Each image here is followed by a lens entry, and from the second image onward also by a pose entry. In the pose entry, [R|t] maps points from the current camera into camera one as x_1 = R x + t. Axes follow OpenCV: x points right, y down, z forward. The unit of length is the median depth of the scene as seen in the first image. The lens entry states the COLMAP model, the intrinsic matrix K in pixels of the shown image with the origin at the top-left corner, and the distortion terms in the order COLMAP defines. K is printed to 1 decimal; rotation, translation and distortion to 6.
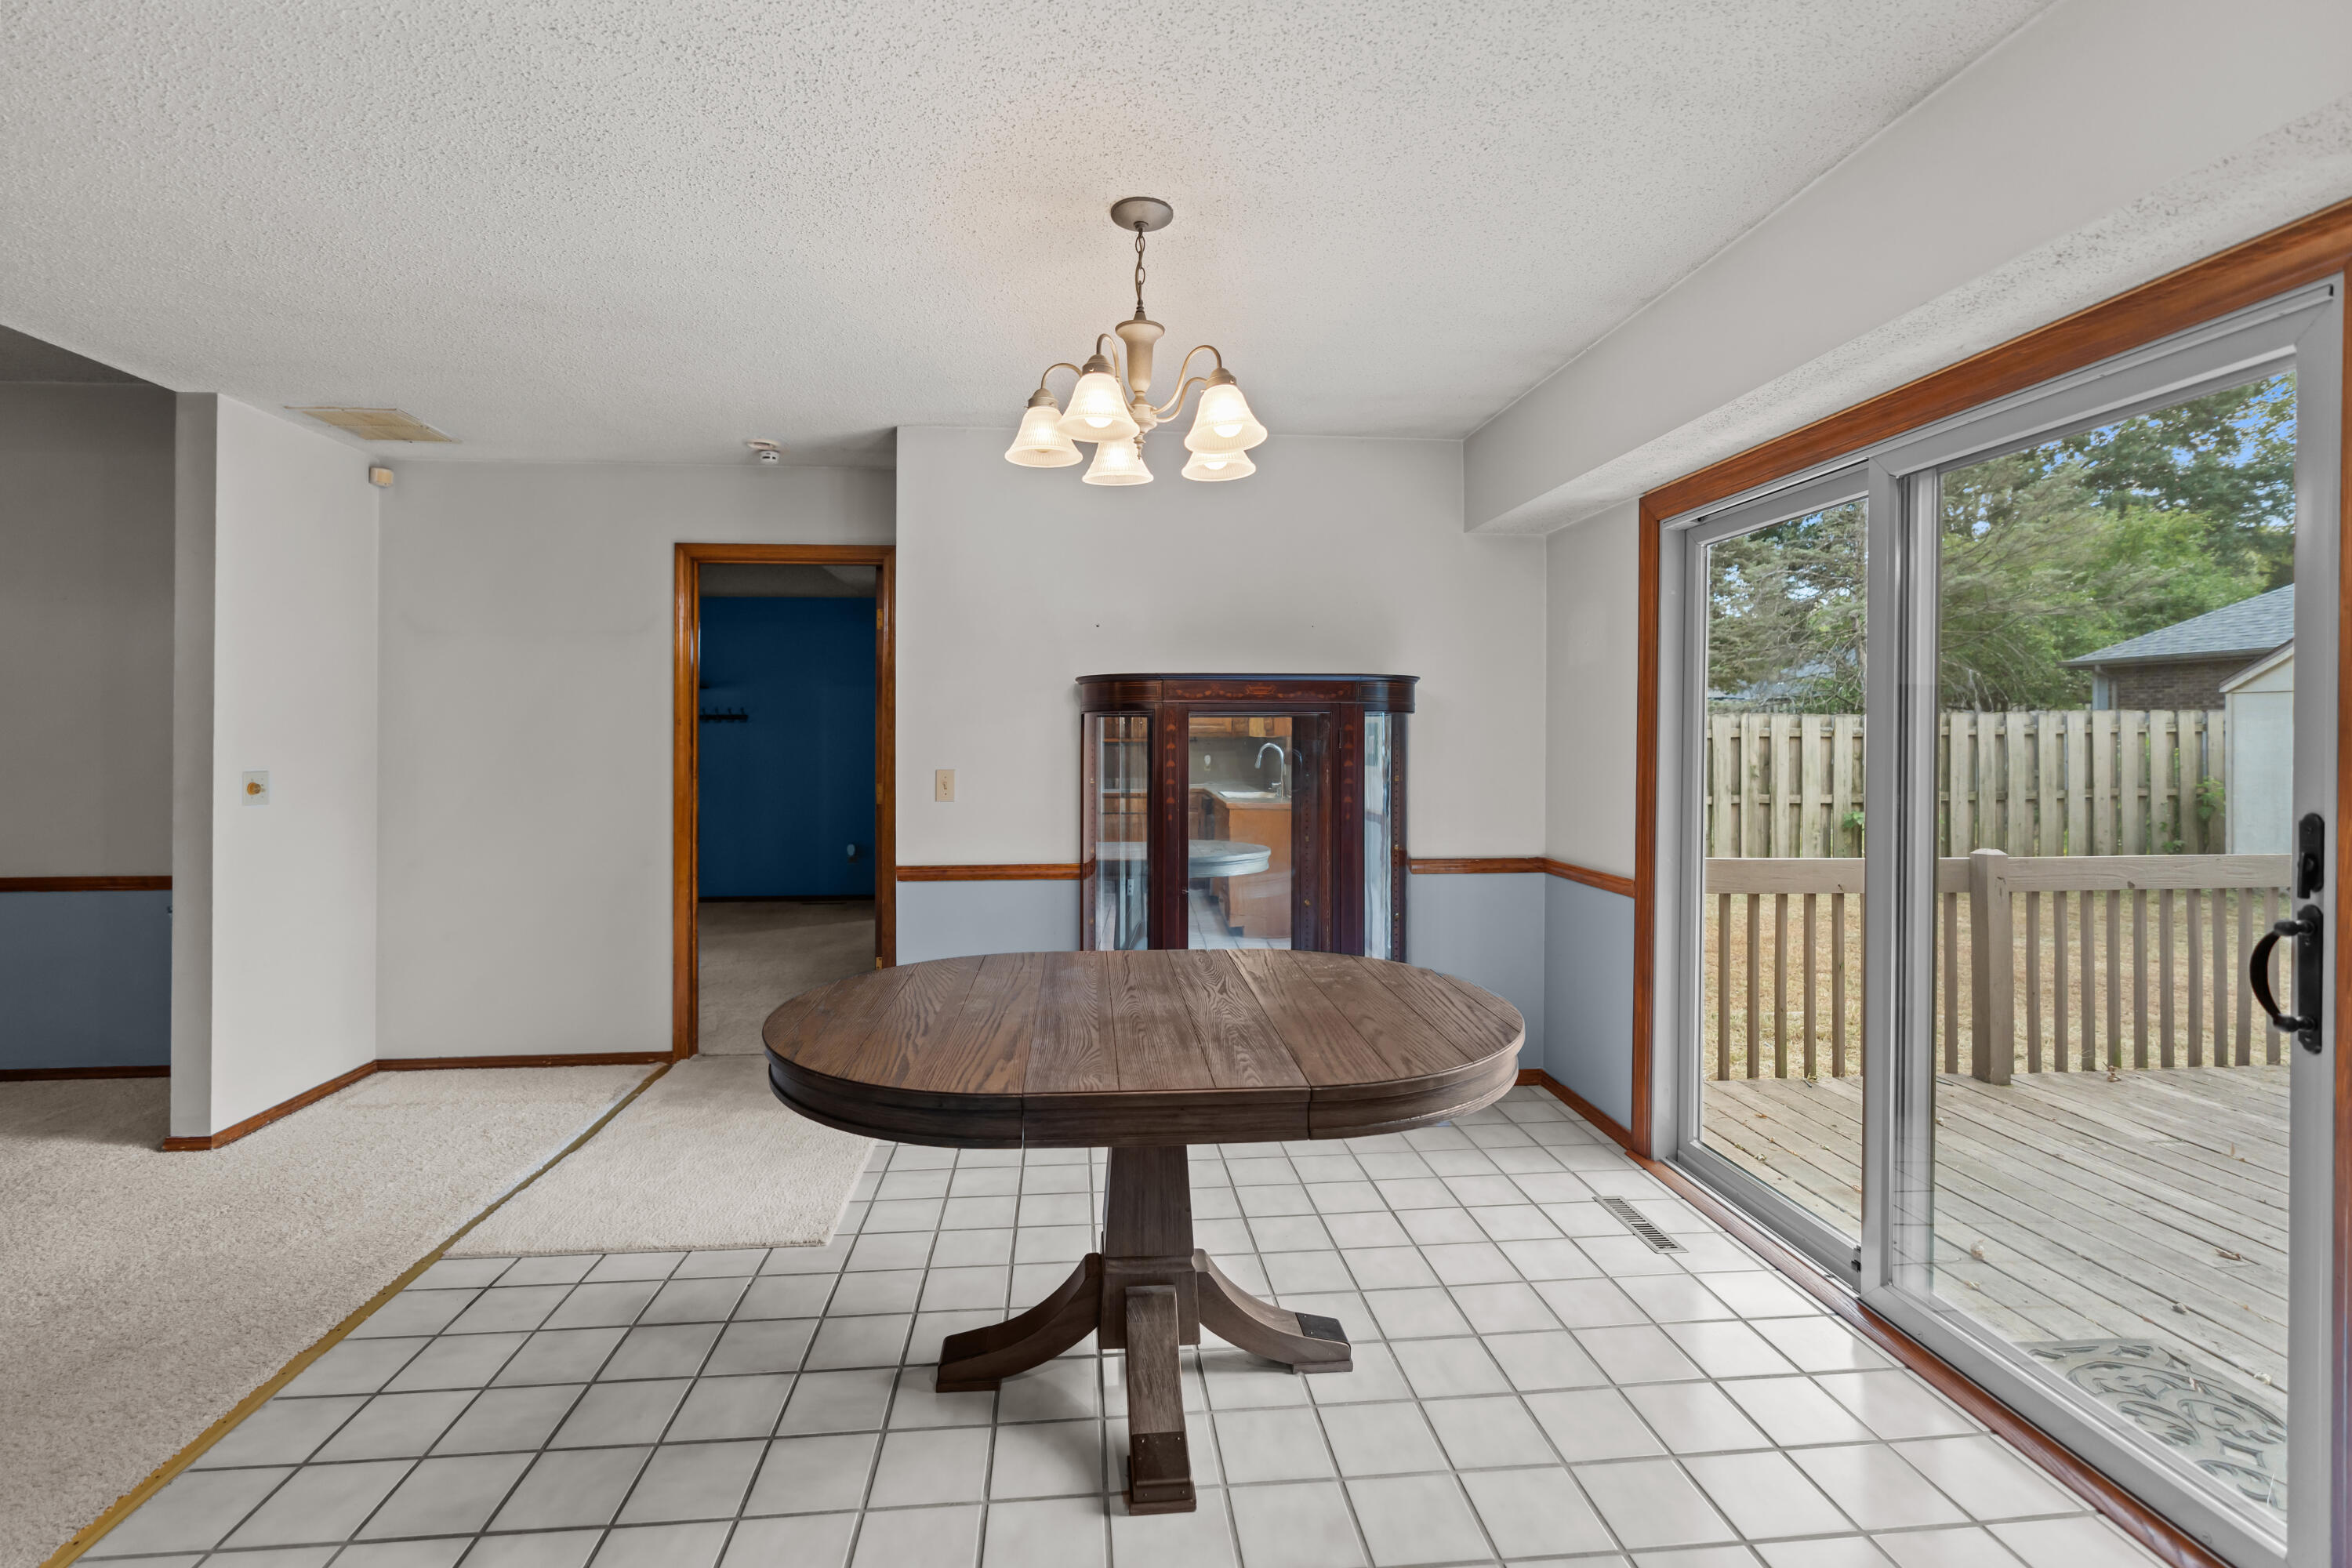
lens RADIAL K [[1060.9, 0, 1169.1], [0, 1060.9, 735.2], [0, 0, 1]] dist [-0.002883, -0.000014]
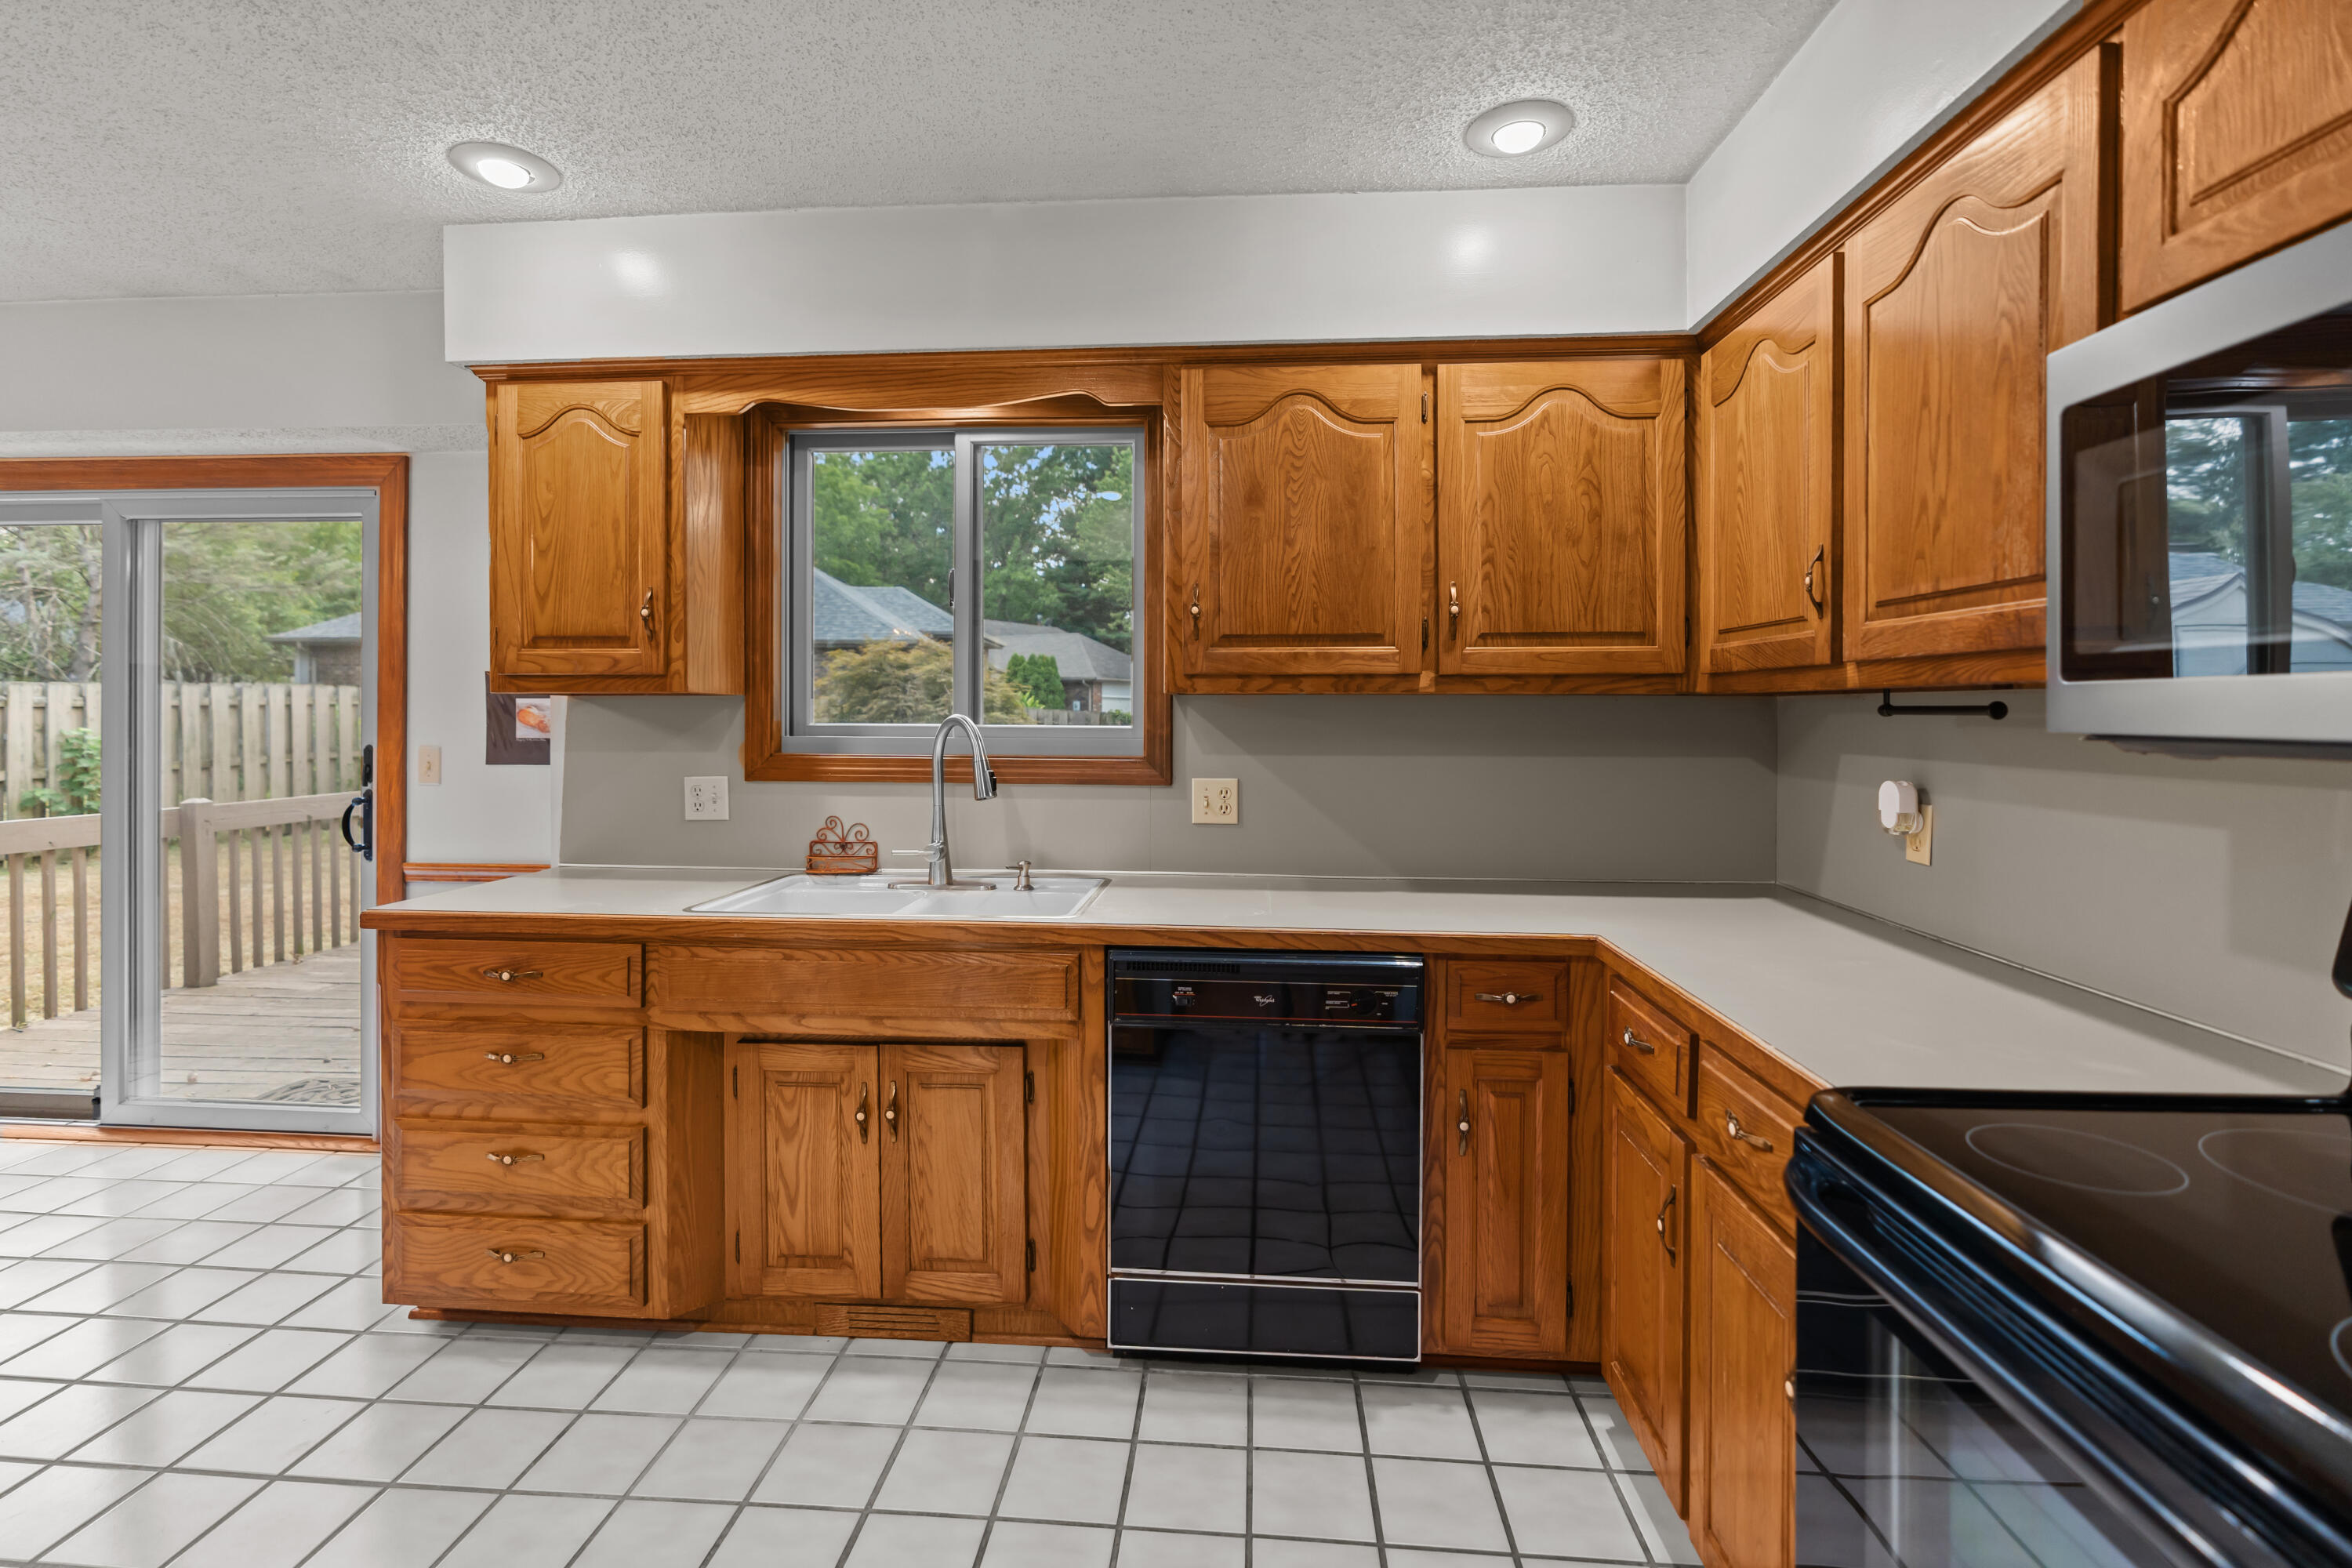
lens RADIAL K [[1072.2, 0, 1179.4], [0, 1072.2, 727.4], [0, 0, 1]] dist [-0.002695, 0.000053]
pose [[0.165276, -0.013572, 0.986154, -0.101355], [-0.005697, 0.999875, 0.014716, 0.000166], [-0.986231, -0.008050, 0.165178, -0.128044]]
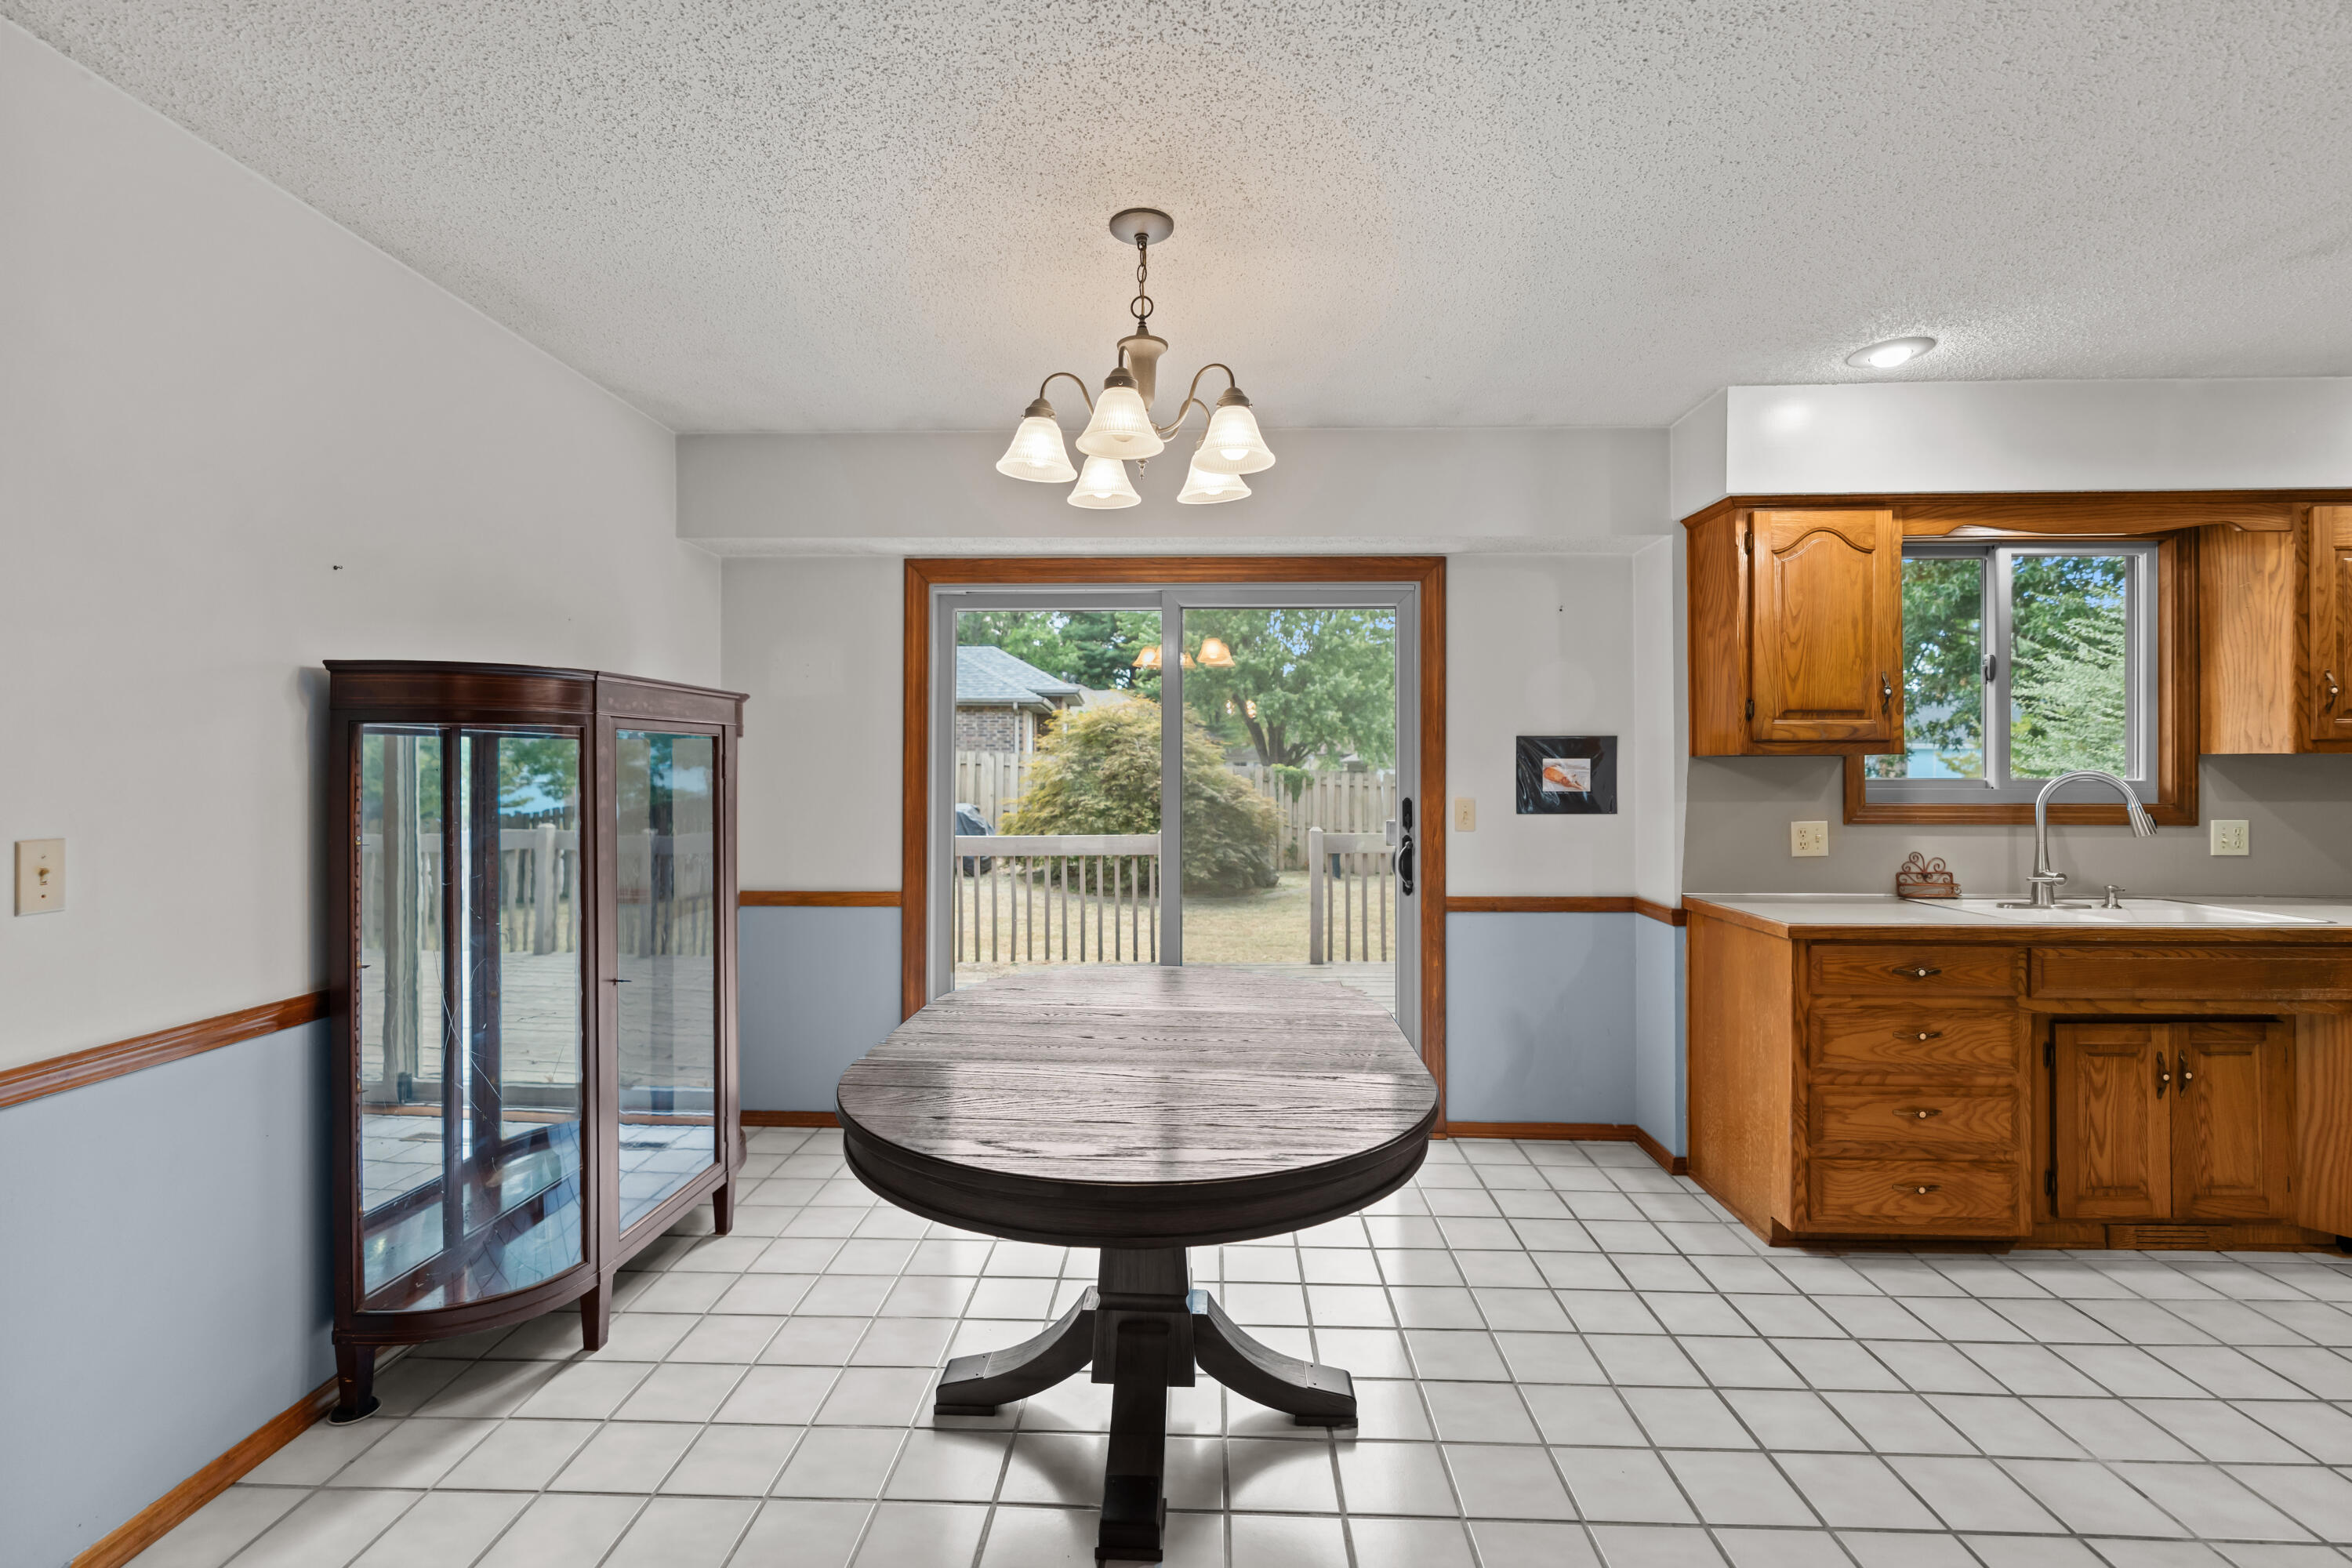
lens RADIAL K [[1054.2, 0, 1173.4], [0, 1054.2, 767.4], [0, 0, 1]] dist [-0.002135, 0.000595]
pose [[0.125745, -0.000601, 0.992062, -0.201733], [-0.002008, 0.999998, 0.000860, 0.000482], [-0.992061, -0.002101, 0.125743, 0.174466]]
